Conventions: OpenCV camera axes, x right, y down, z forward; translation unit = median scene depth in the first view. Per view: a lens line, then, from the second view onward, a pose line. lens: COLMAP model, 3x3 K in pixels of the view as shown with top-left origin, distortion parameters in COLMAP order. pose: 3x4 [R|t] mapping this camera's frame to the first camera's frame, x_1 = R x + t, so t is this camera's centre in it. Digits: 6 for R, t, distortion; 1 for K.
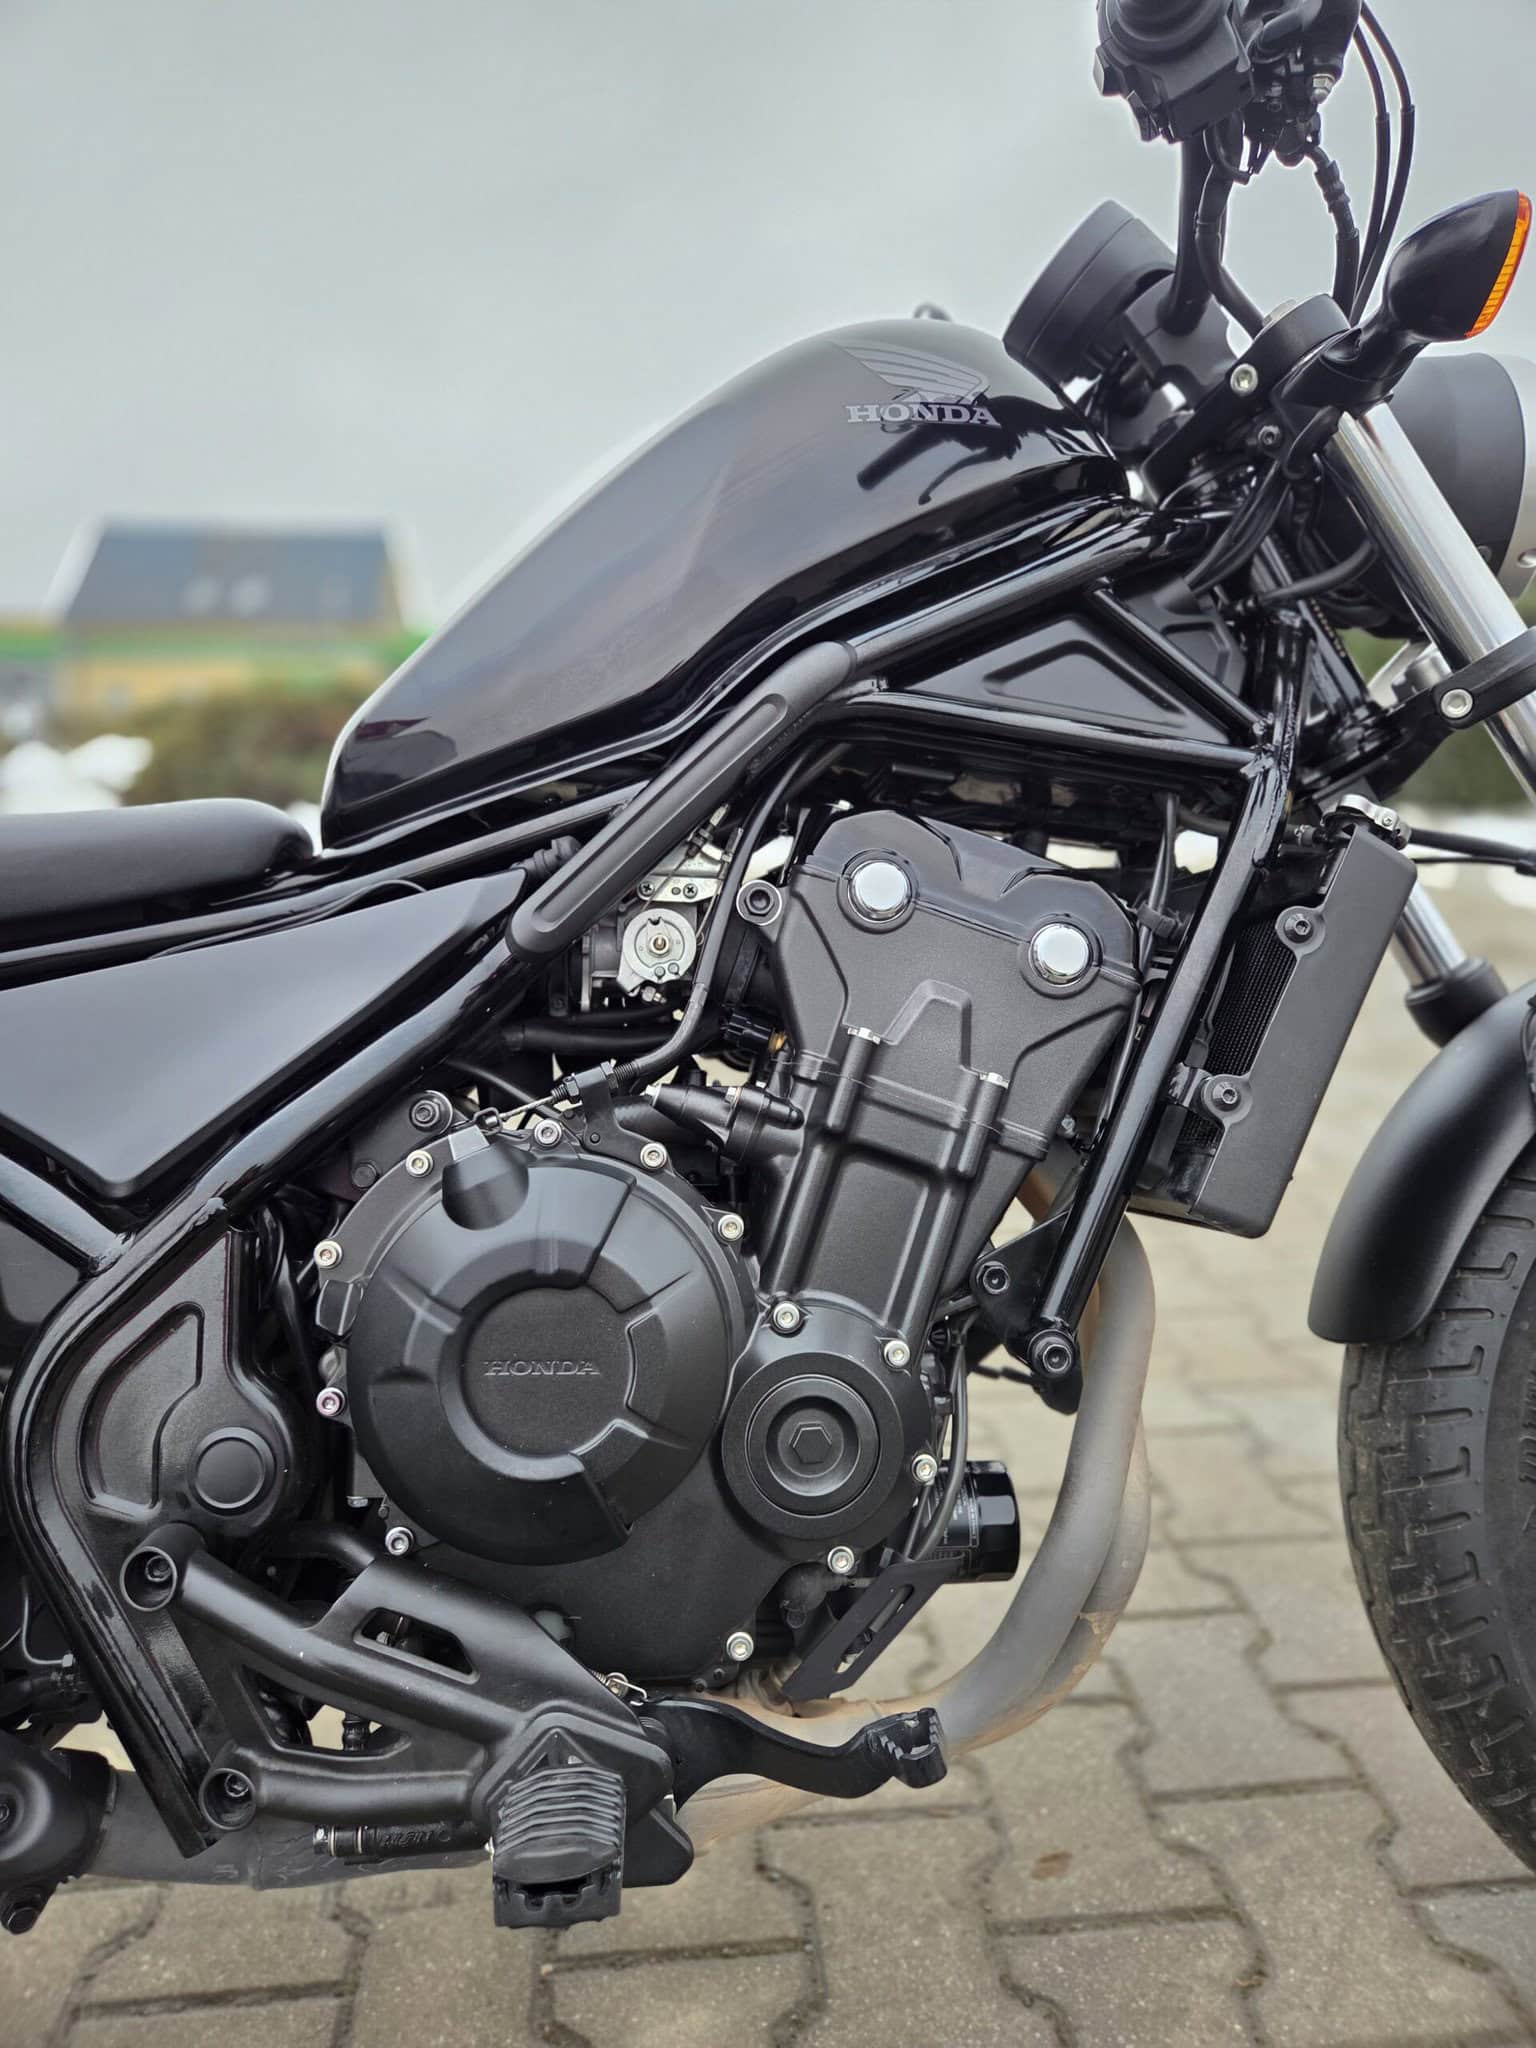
lens RADIAL K [[1386.0, 0, 793.5], [0, 1386.0, 999.0], [0, 0, 1]] dist [0.055319, -0.051880]
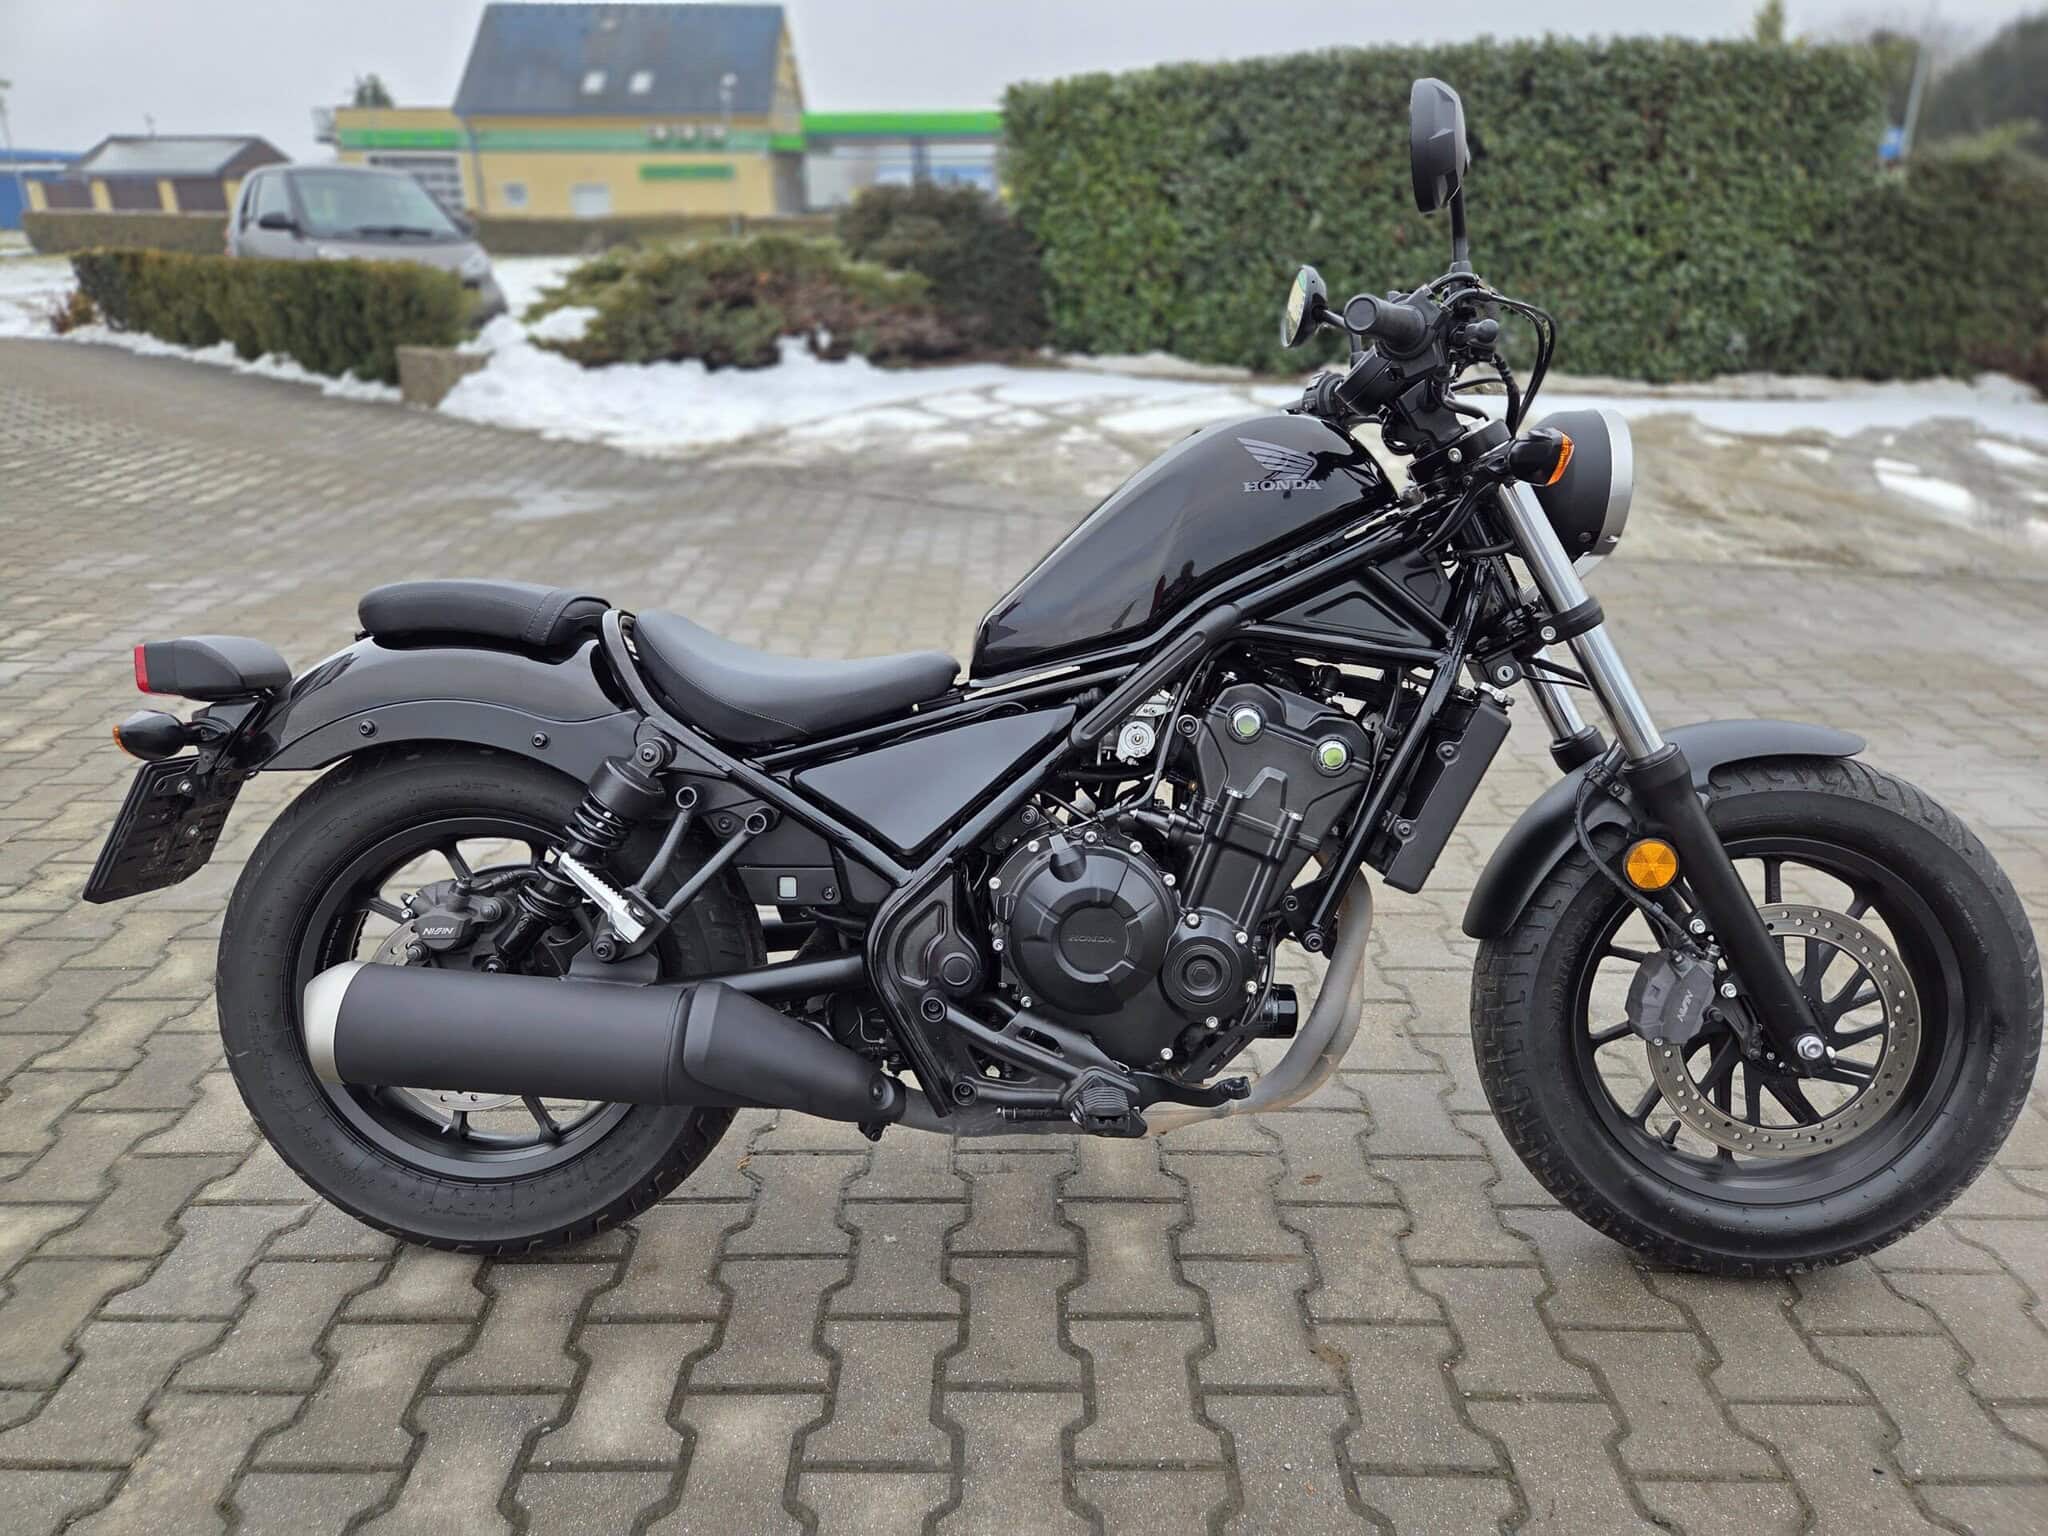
lens RADIAL K [[1367.0, 0, 1020.4], [0, 1367.0, 791.6], [0, 0, 1]] dist [0.061917, -0.055769]
pose [[0.993501, 0.043505, -0.105184, -0.054475], [-0.021757, 0.979622, 0.199670, -0.383884], [0.111727, -0.196084, 0.974201, -1.074083]]
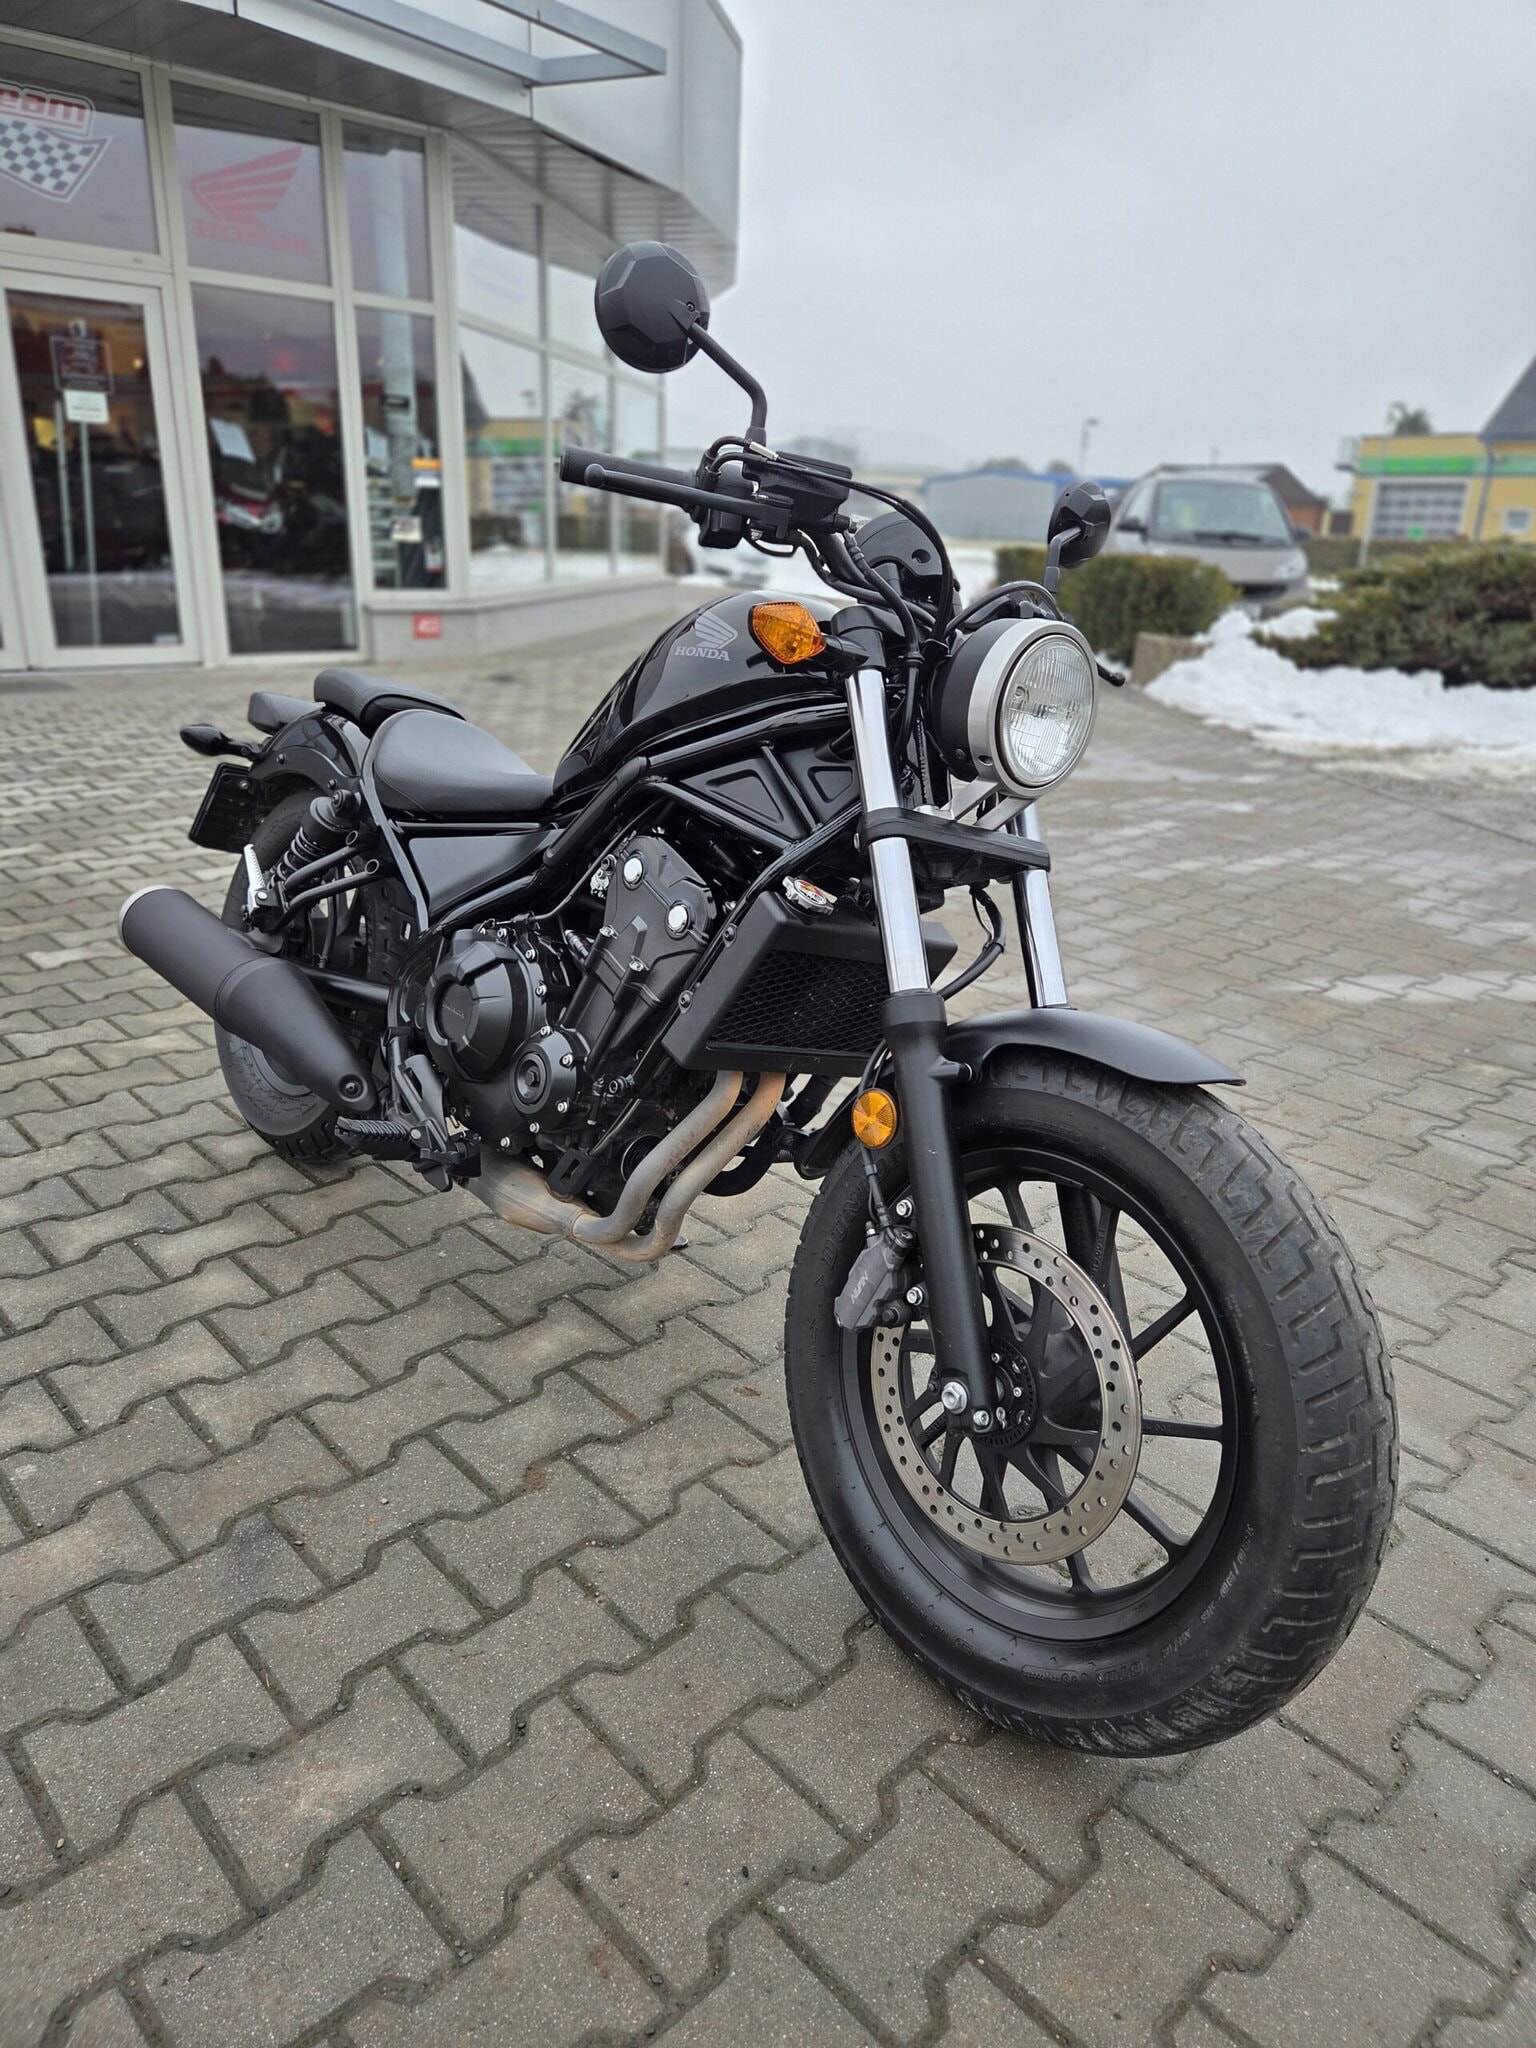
lens RADIAL K [[1367.0, 0, 768.0], [0, 1367.0, 1024.0], [0, 0, 1]] dist [0.061917, -0.055769]
pose [[0.599098, 0.297053, -0.743533, 1.894553], [-0.191824, 0.954838, 0.226911, -0.384666], [0.777358, 0.006686, 0.629023, -0.212871]]
